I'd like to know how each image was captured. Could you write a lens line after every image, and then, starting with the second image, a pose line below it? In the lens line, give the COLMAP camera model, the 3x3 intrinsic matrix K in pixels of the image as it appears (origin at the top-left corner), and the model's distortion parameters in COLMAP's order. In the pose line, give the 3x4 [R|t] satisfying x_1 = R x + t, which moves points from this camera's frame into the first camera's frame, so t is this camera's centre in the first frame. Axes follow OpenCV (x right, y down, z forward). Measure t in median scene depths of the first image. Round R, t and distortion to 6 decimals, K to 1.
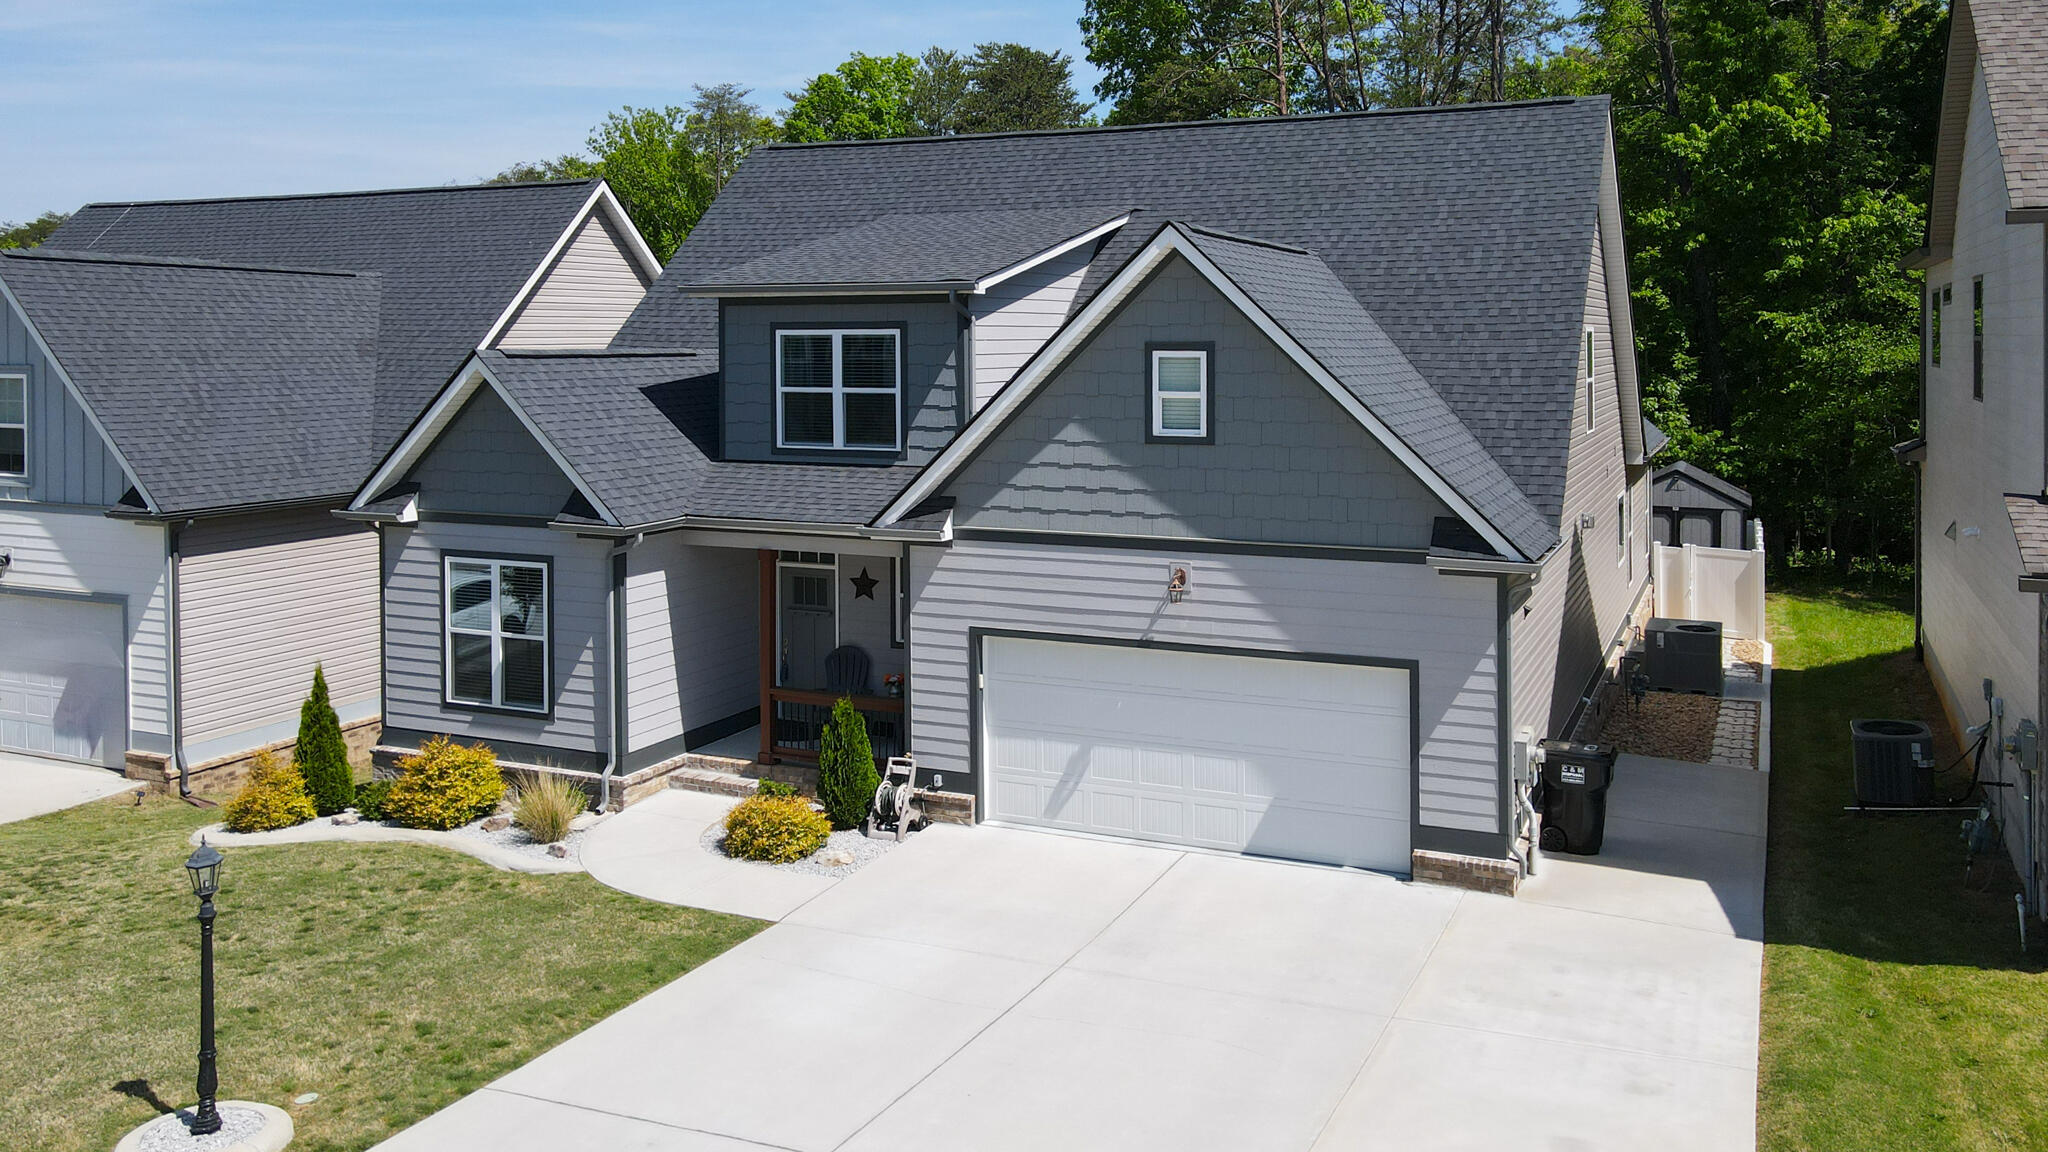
lens RADIAL K [[1573.1, 0, 1123.9], [0, 1573.1, 339.8], [0, 0, 1]] dist [0.000368, 0.005528]
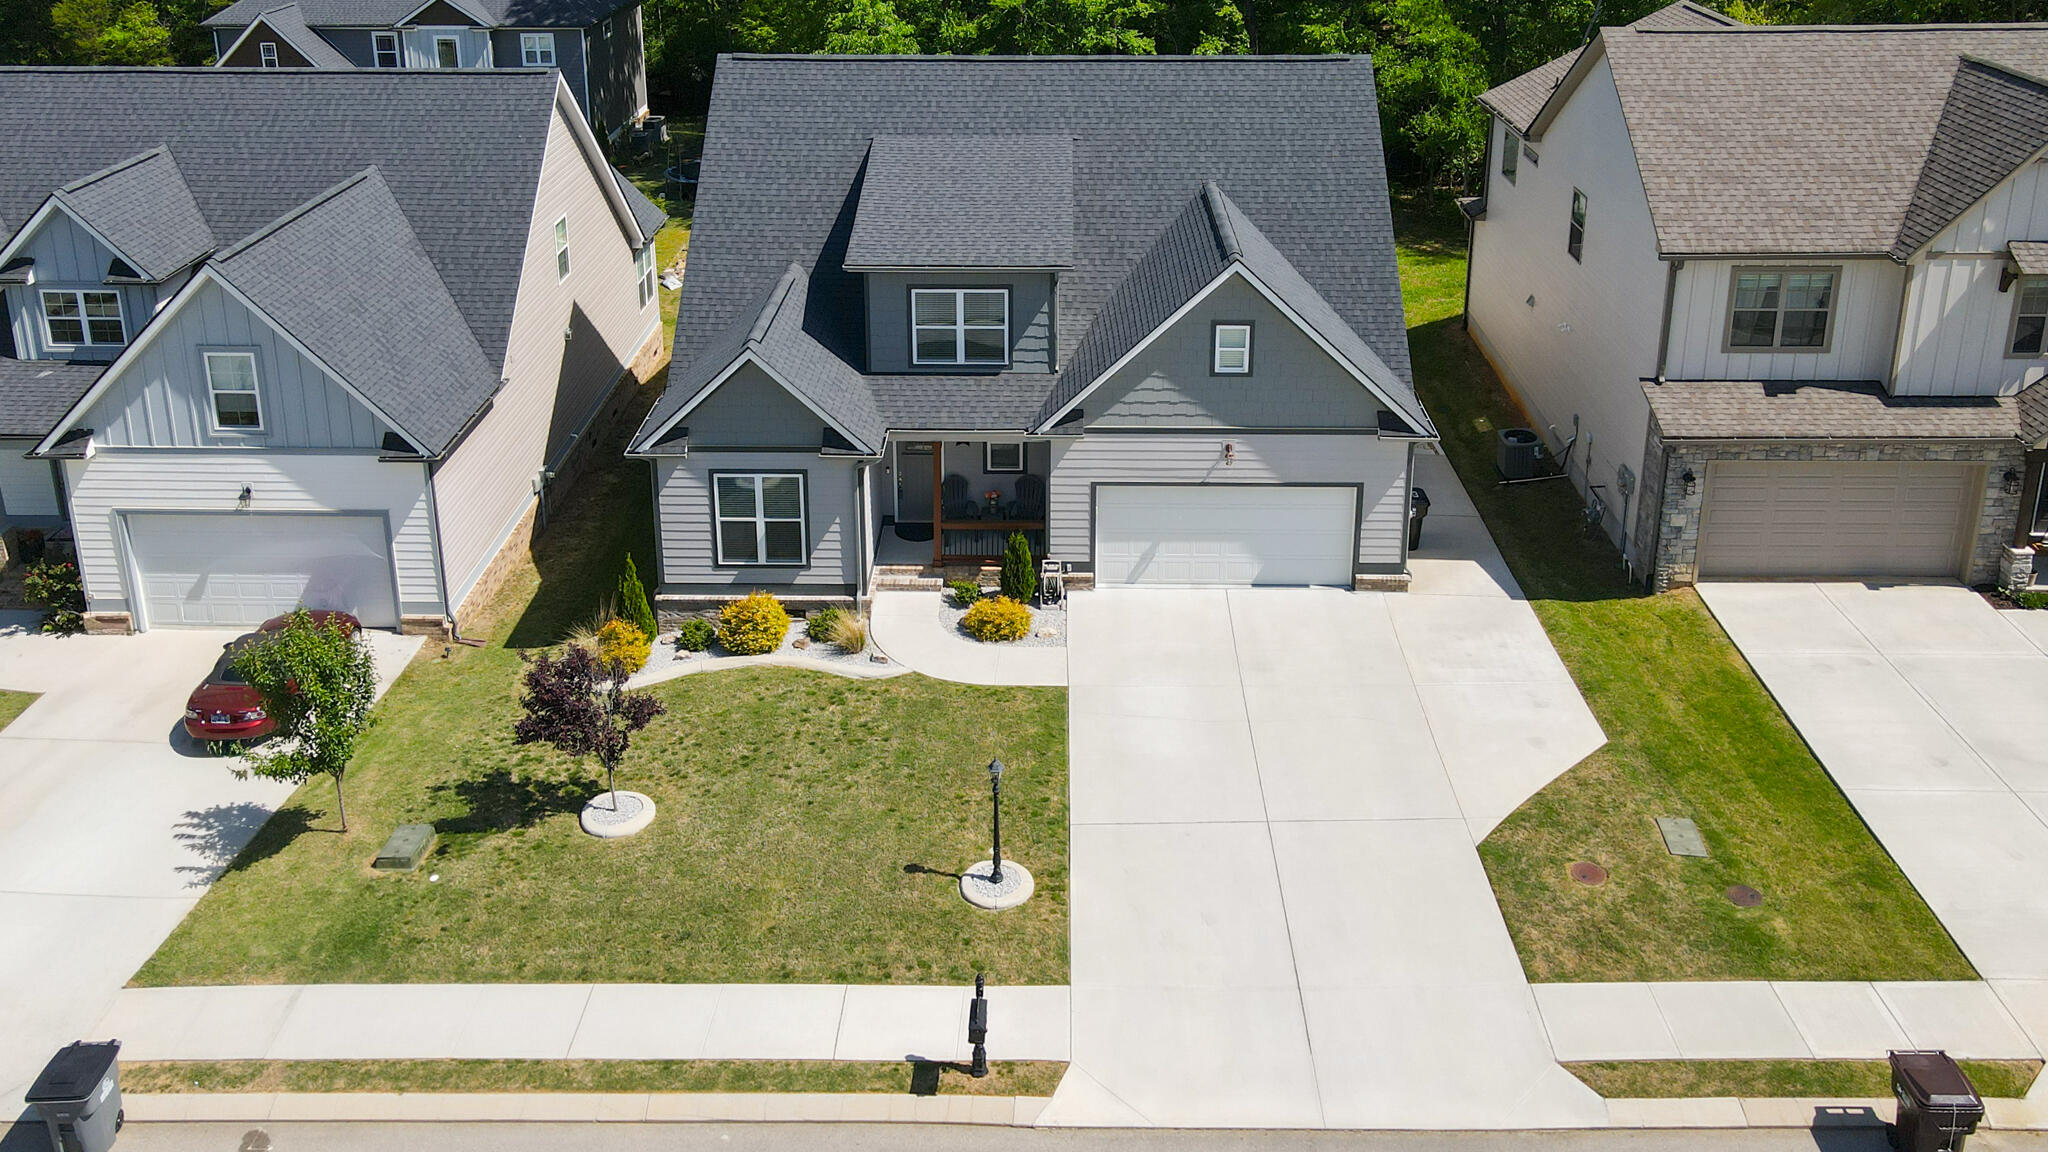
lens RADIAL K [[1559.0, 0, 1078.8], [0, 1559.0, 191.9], [0, 0, 1]] dist [-0.006611, -0.005131]
pose [[0.925458, -0.090398, 0.367907, -0.657084], [-0.007038, 0.966845, 0.255265, -0.508095], [-0.378785, -0.238826, 0.894139, -0.369357]]
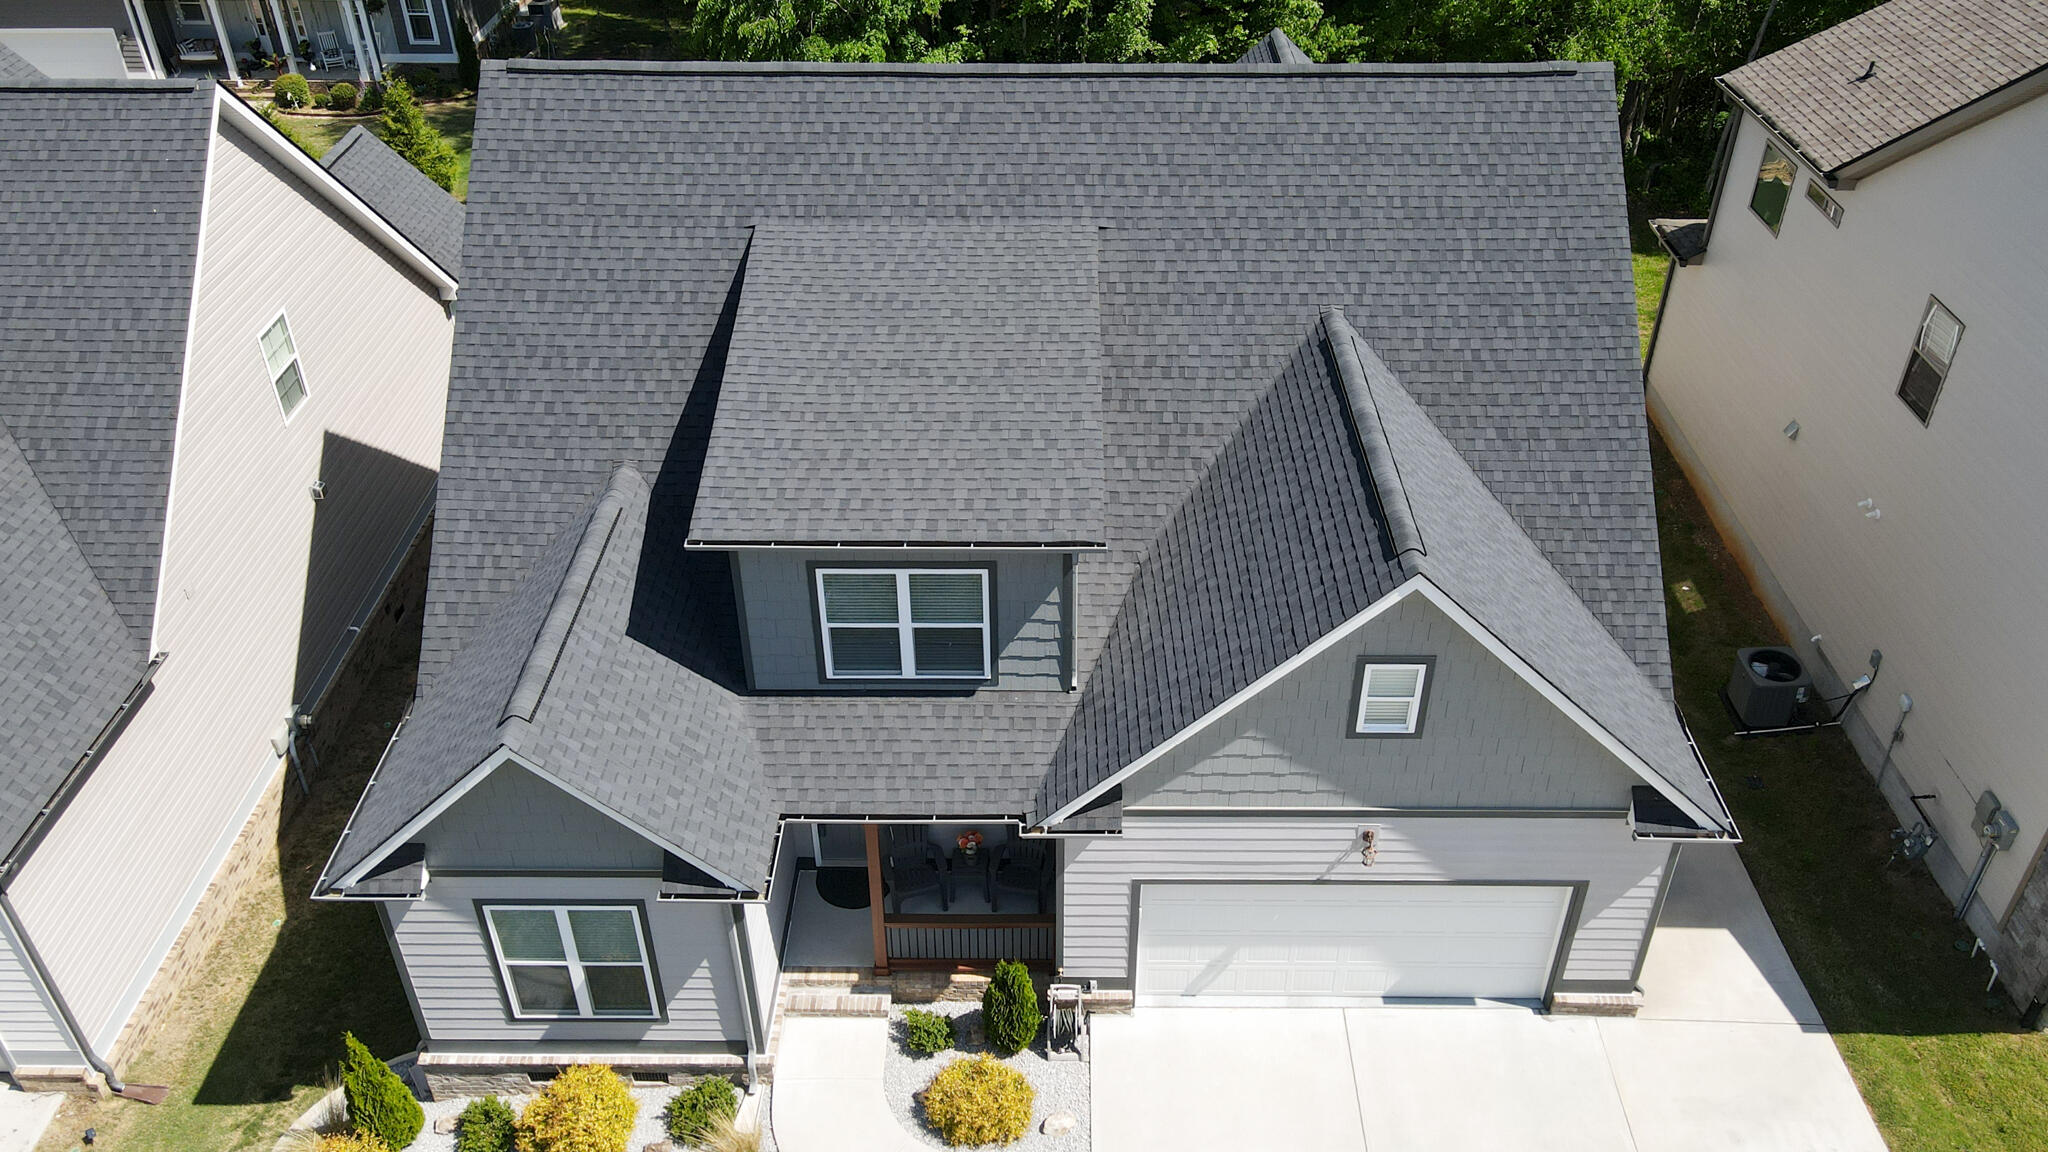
lens RADIAL K [[1533.0, 0, 1069.6], [0, 1533.0, 504.7], [0, 0, 1]] dist [0.010913, 0.008346]
pose [[0.926480, -0.201076, 0.318123, -0.377165], [-0.007710, 0.834983, 0.550222, -0.519514], [-0.376264, -0.512222, 0.772045, 0.377534]]
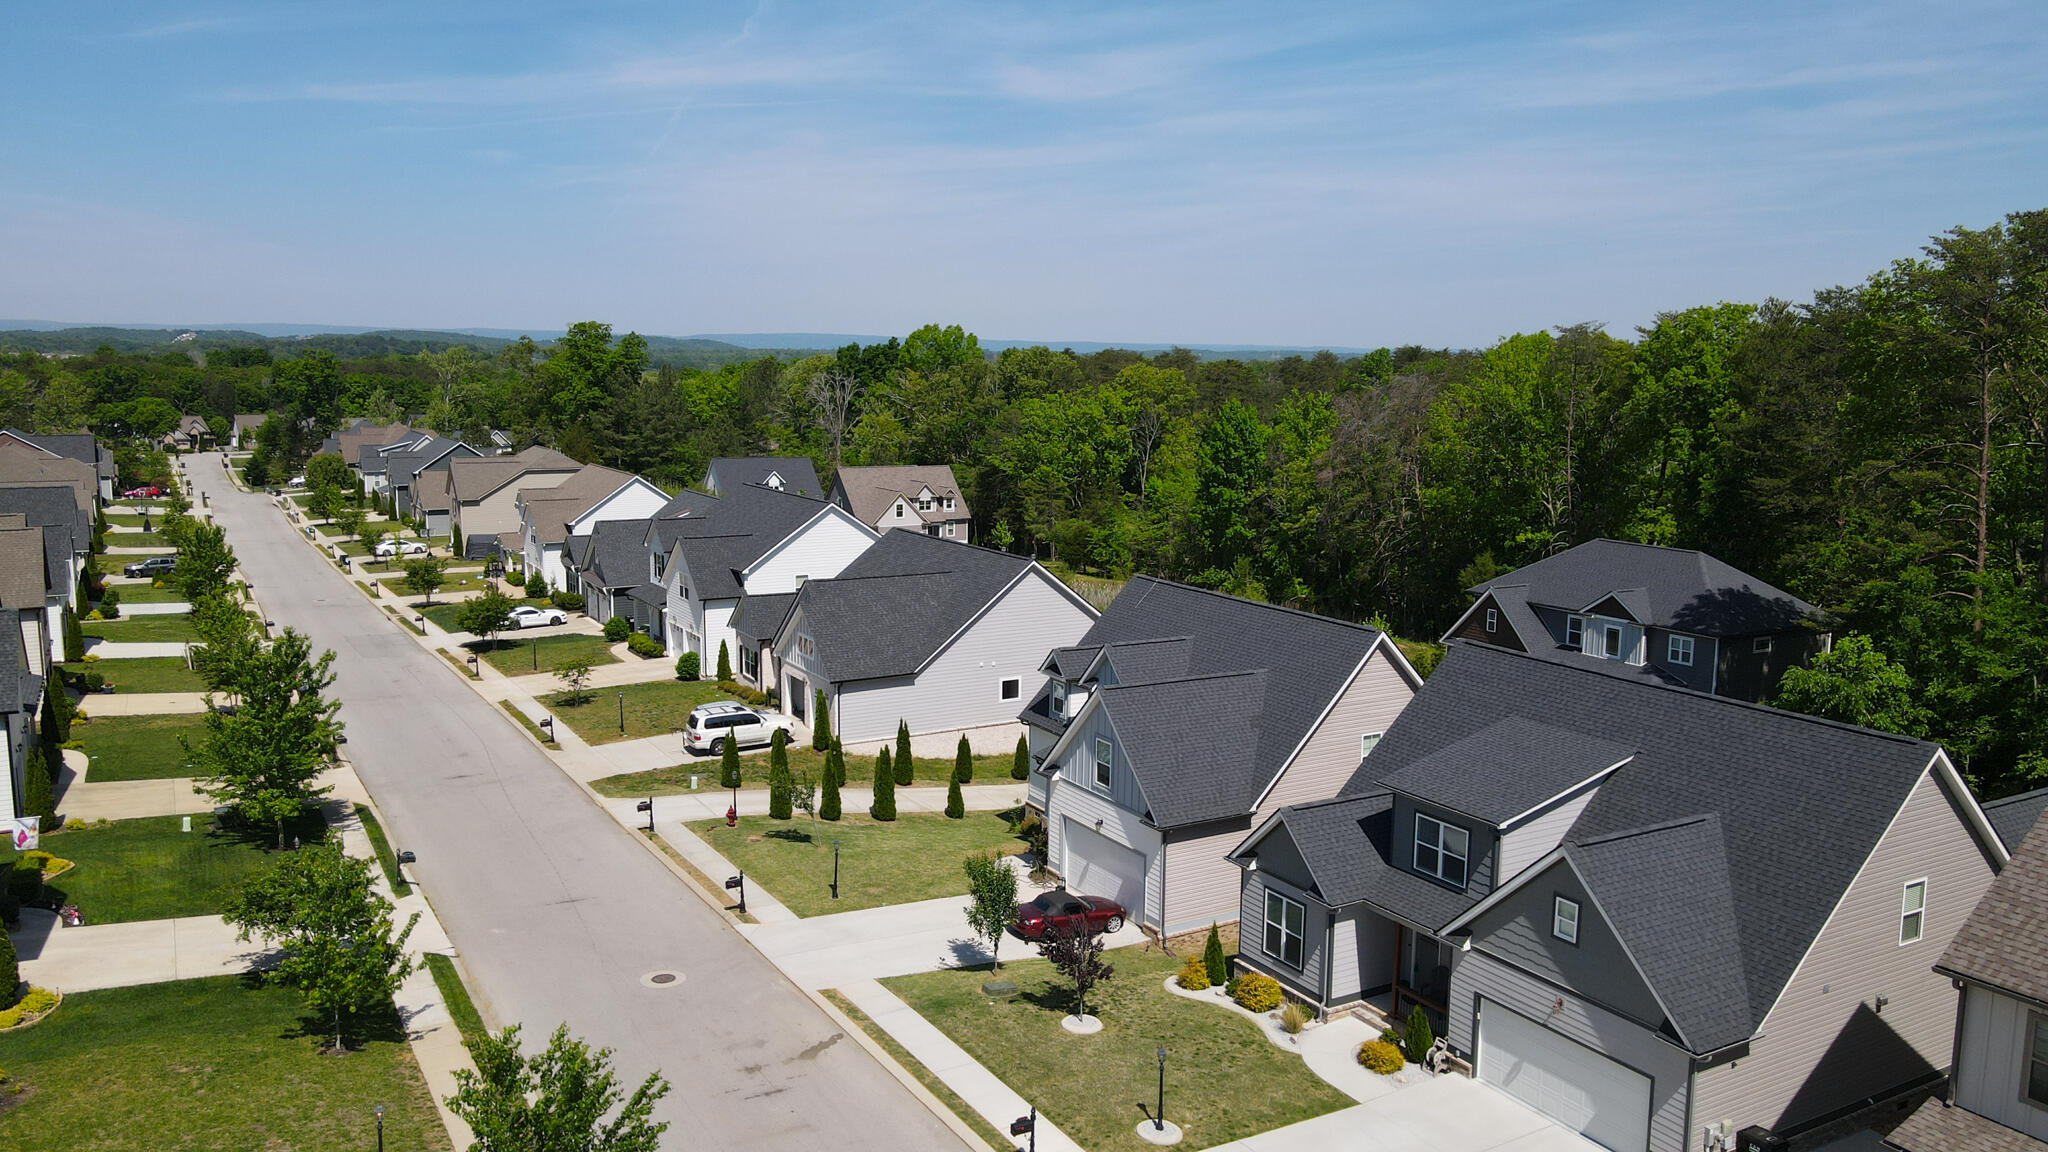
lens RADIAL K [[1496.8, 0, 1071.2], [0, 1496.8, 579.7], [0, 0, 1]] dist [0.007043, 0.005372]
pose [[0.813116, 0.105651, -0.572433, 0.543993], [-0.029535, 0.989612, 0.140695, -0.619606], [0.581351, -0.097494, 0.807791, -0.883657]]
